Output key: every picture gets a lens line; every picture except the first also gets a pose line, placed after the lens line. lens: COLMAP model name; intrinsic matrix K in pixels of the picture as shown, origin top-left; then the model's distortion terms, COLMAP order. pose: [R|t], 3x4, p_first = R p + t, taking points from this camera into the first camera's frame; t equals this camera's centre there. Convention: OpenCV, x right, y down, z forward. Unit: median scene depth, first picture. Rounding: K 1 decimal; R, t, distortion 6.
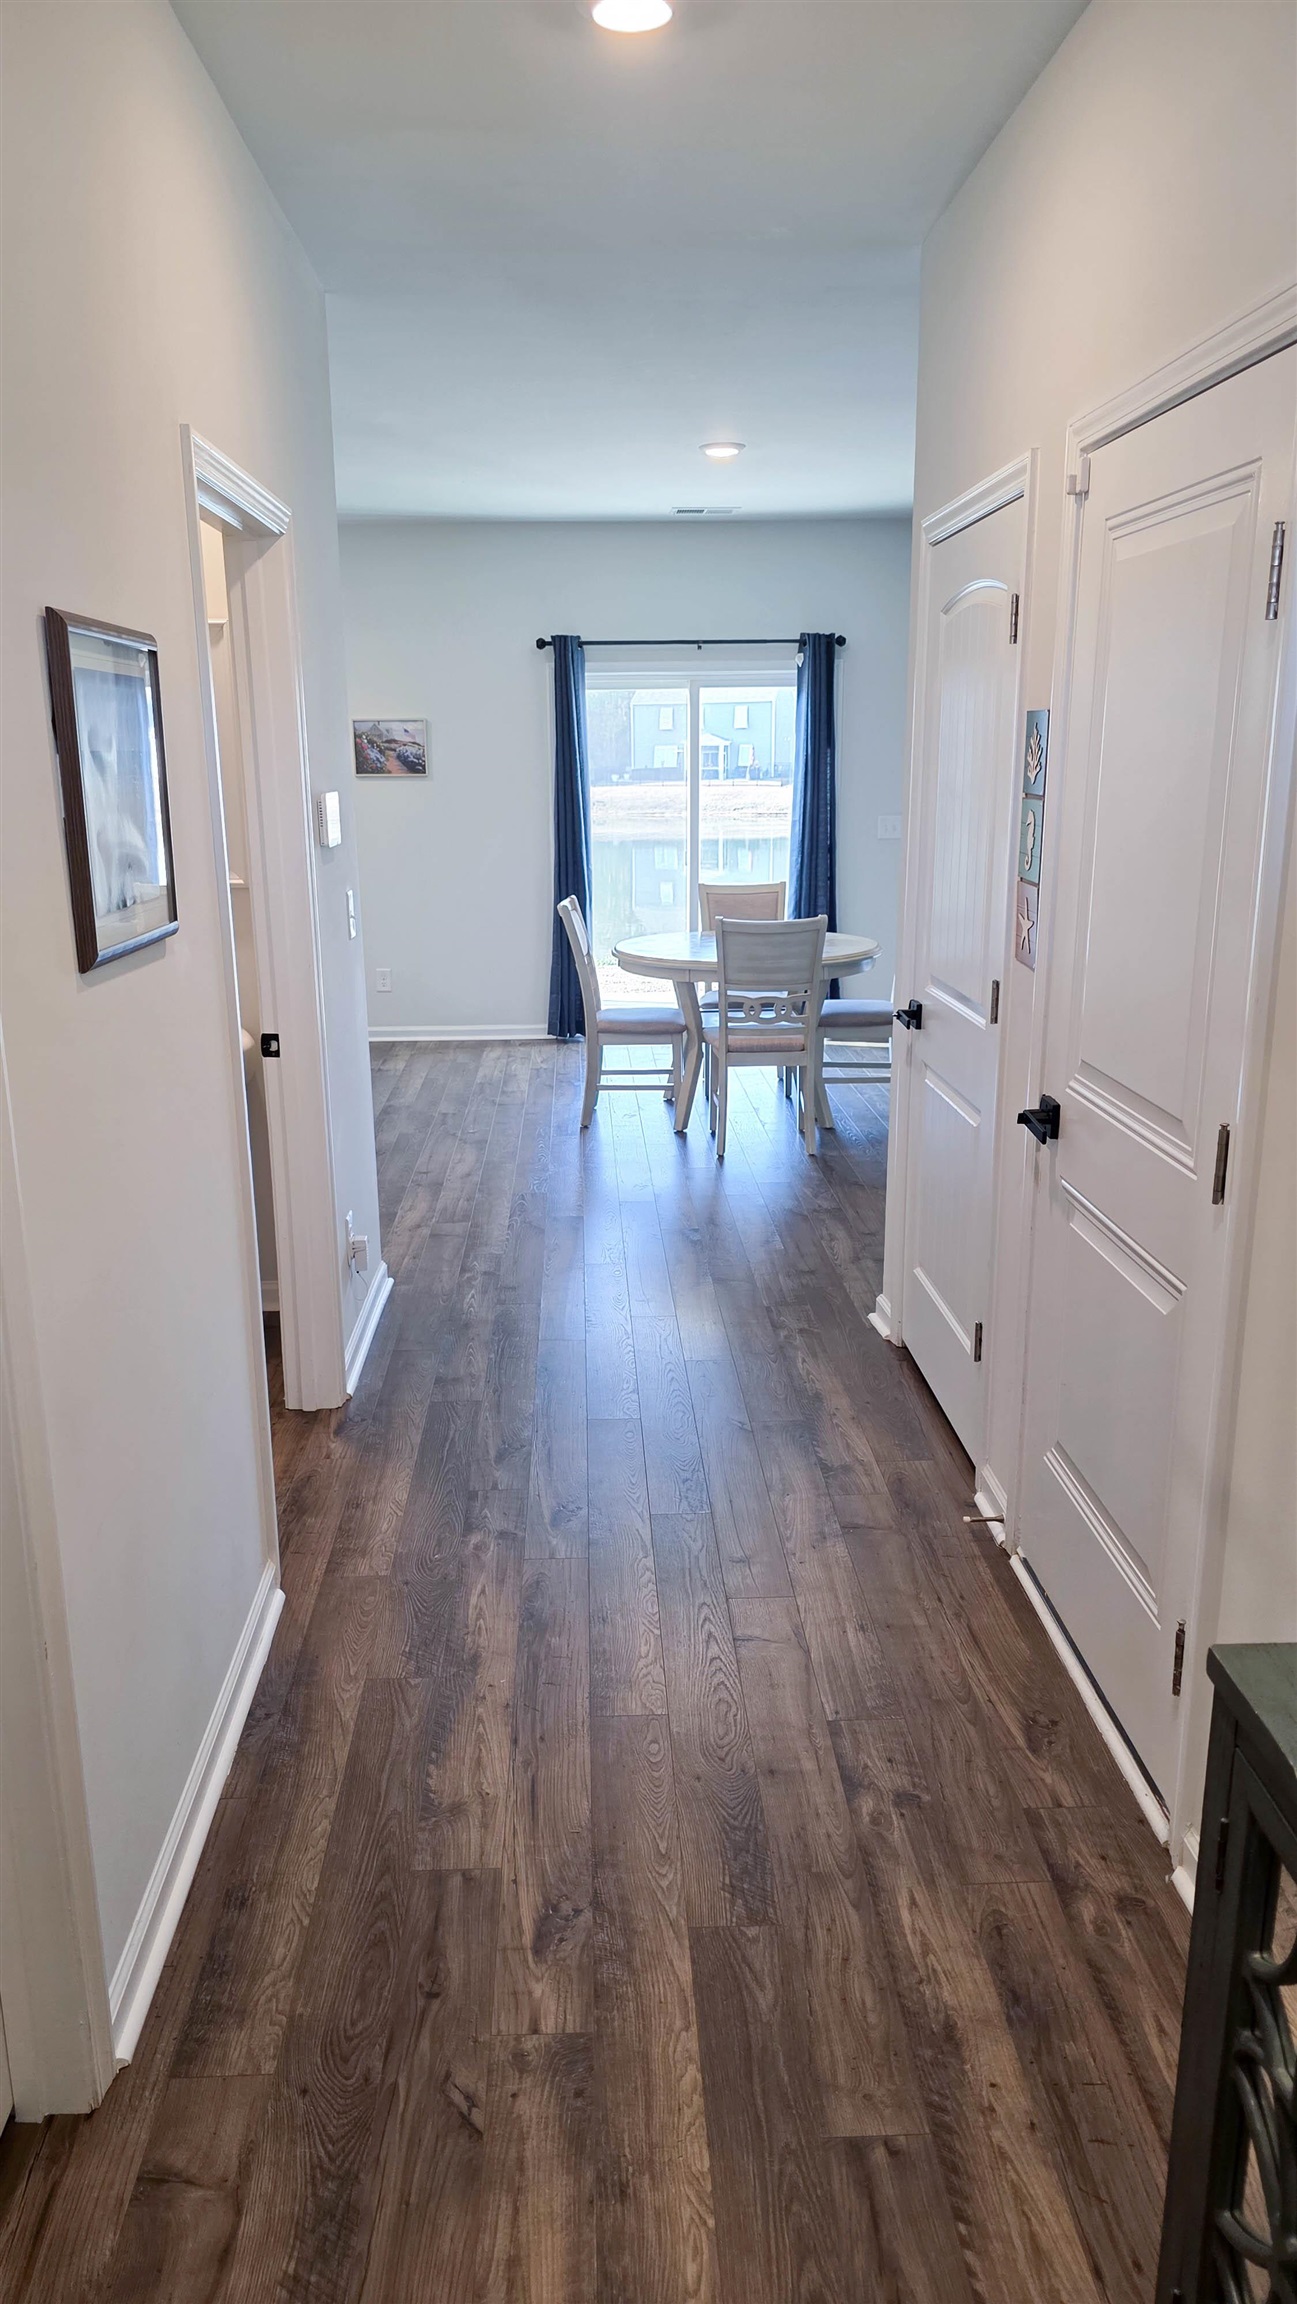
lens RADIAL K [[1561.6, 0, 632.4], [0, 1561.6, 1161.1], [0, 0, 1]] dist [0.038031, -0.008327]
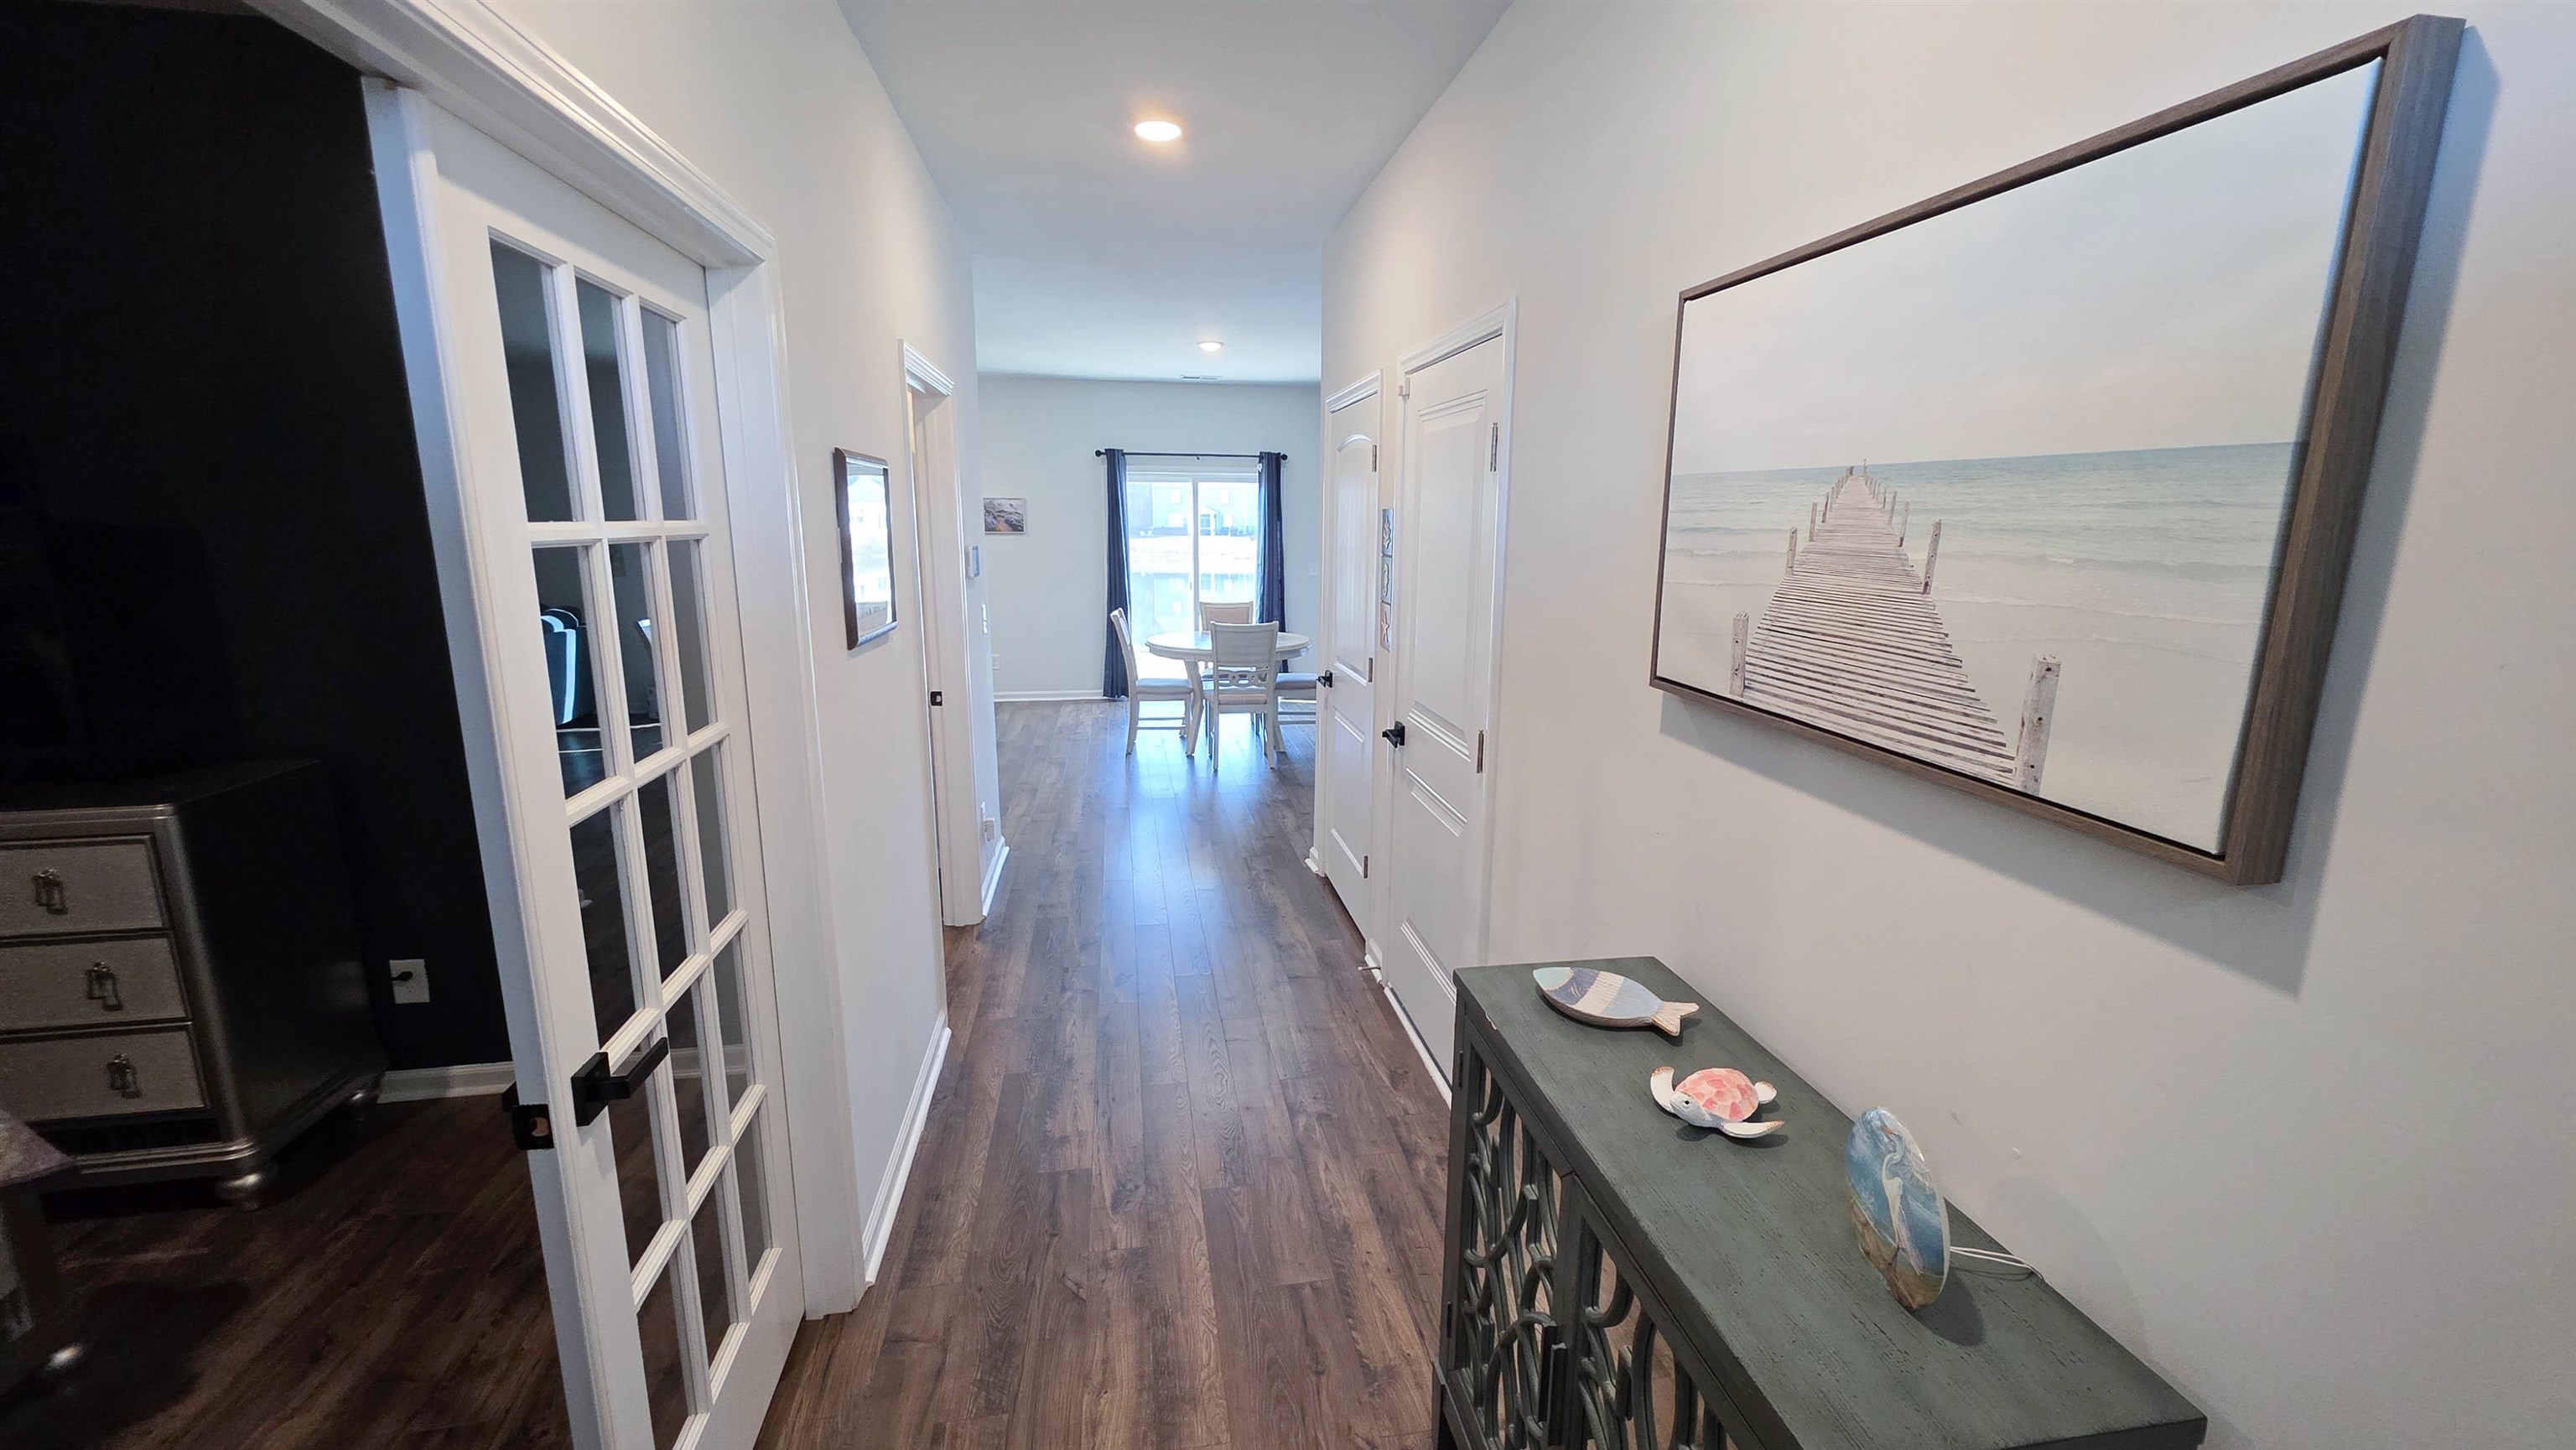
lens RADIAL K [[1032.9, 0, 1299.1], [0, 1032.9, 707.0], [0, 0, 1]] dist [0.003750, 0.000414]
pose [[0.990402, -0.007193, 0.138026, -0.006433], [0.017452, 0.997160, -0.073257, 0.019746], [-0.137107, 0.074962, 0.987716, -0.111434]]
